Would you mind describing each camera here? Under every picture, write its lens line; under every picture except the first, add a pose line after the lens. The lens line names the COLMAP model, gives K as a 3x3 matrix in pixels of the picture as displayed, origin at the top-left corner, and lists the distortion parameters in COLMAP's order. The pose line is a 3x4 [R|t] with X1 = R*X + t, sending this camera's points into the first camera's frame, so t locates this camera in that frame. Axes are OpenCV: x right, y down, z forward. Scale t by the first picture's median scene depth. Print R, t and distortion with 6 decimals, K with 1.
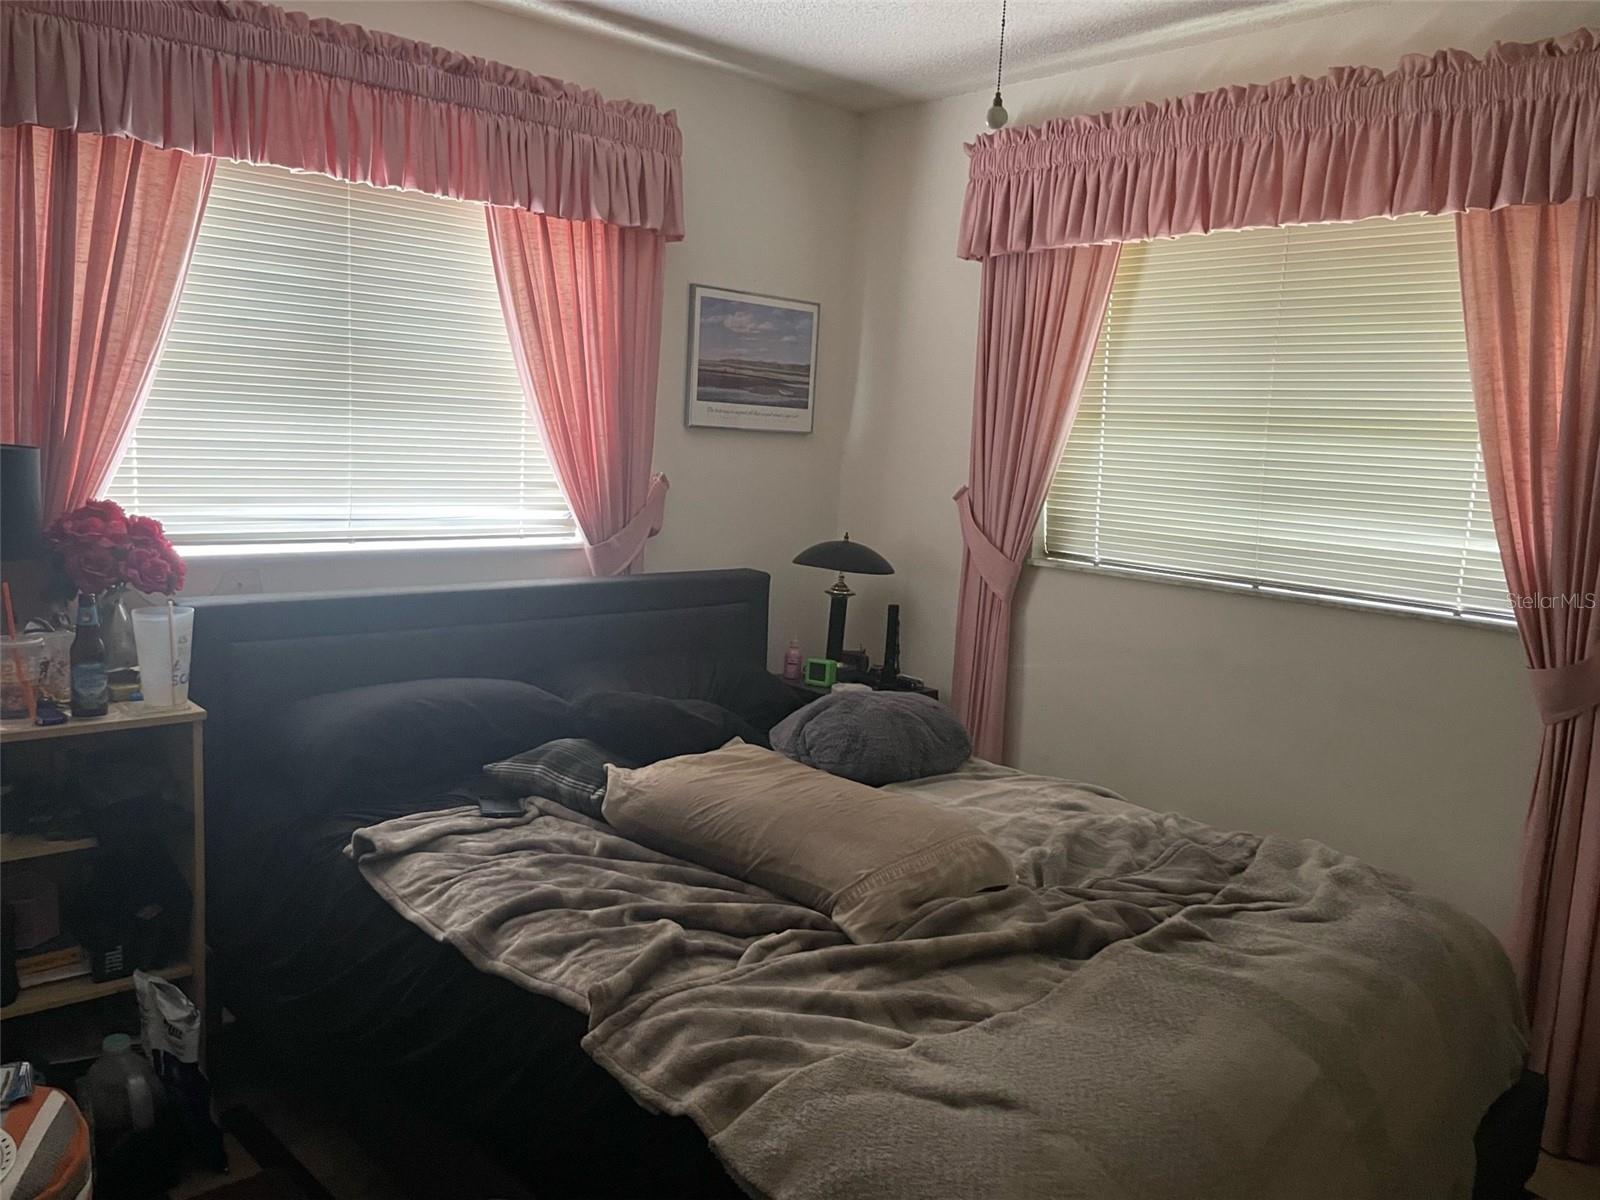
lens RADIAL K [[1210.6, 0, 790.5], [0, 1210.6, 599.1], [0, 0, 1]] dist [0.049602, -0.086665]
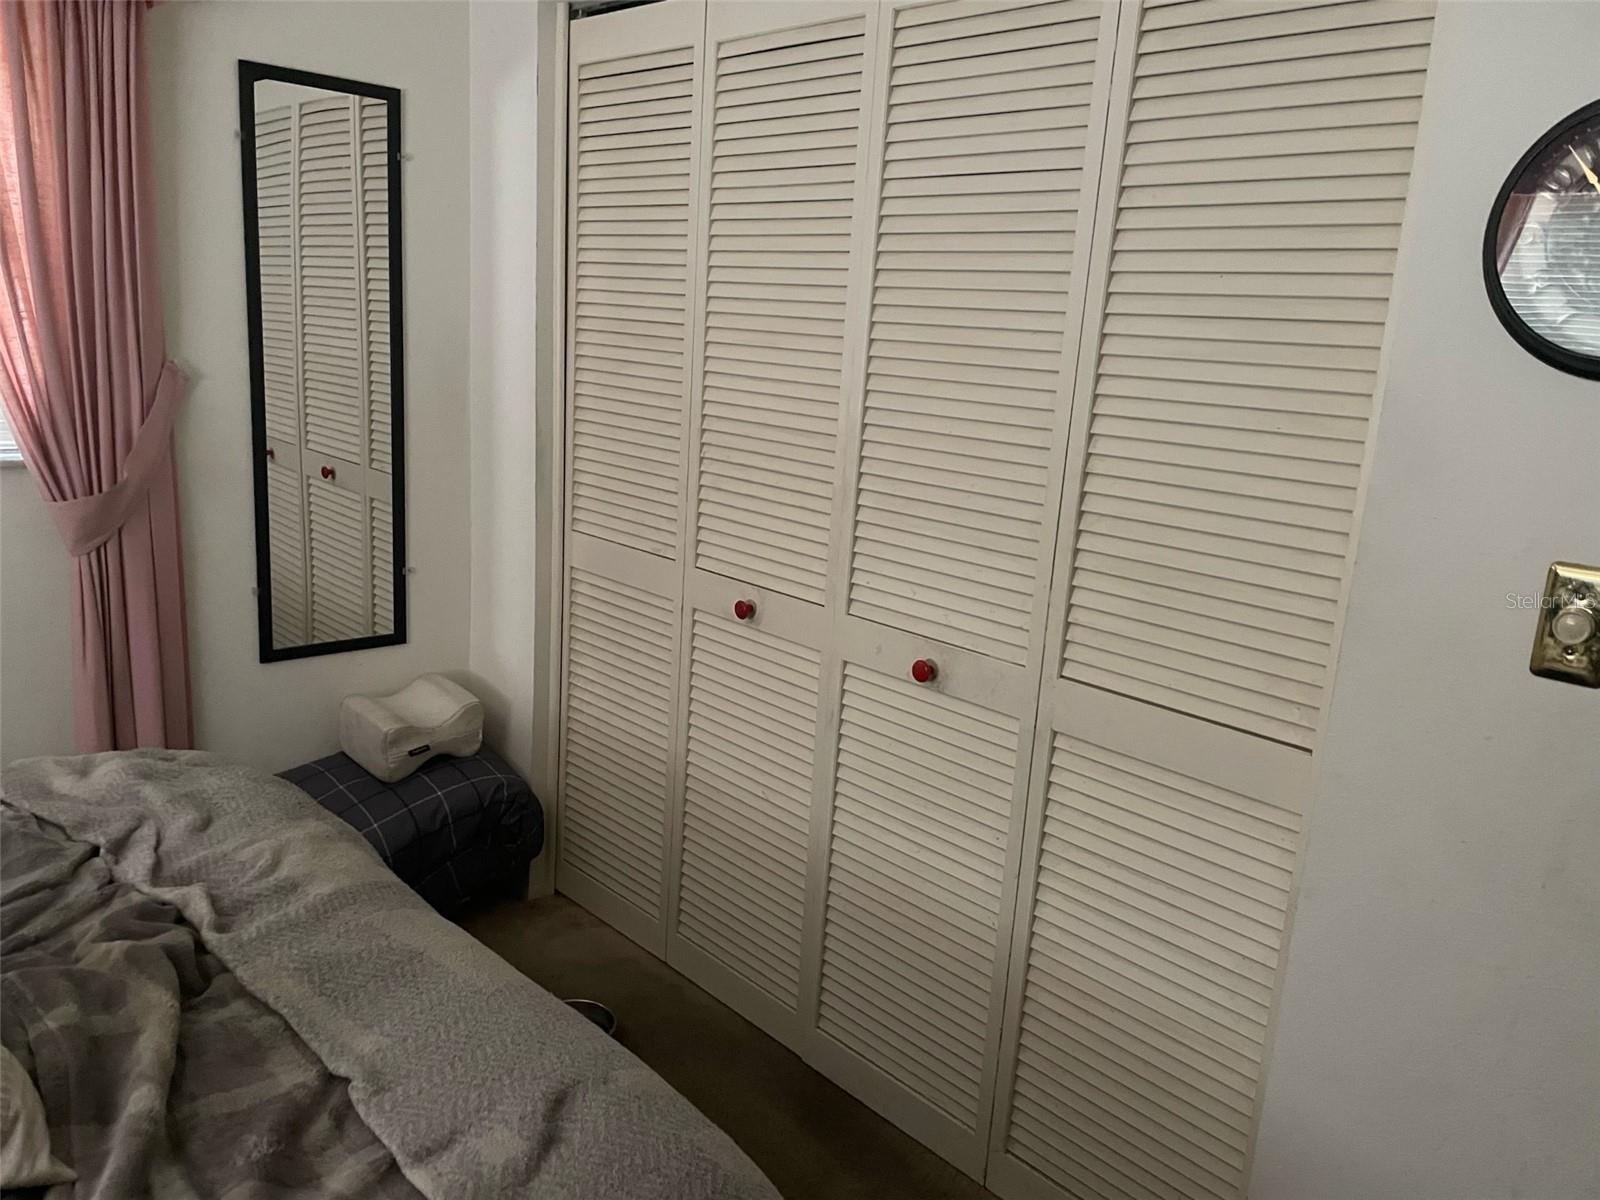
lens RADIAL K [[1210.6, 0, 791.1], [0, 1210.6, 594.2], [0, 0, 1]] dist [0.049602, -0.086665]
pose [[-0.018623, -0.265711, 0.963873, -0.411659], [0.083698, 0.960242, 0.266327, -0.100032], [-0.996317, 0.085634, 0.004357, 0.608050]]
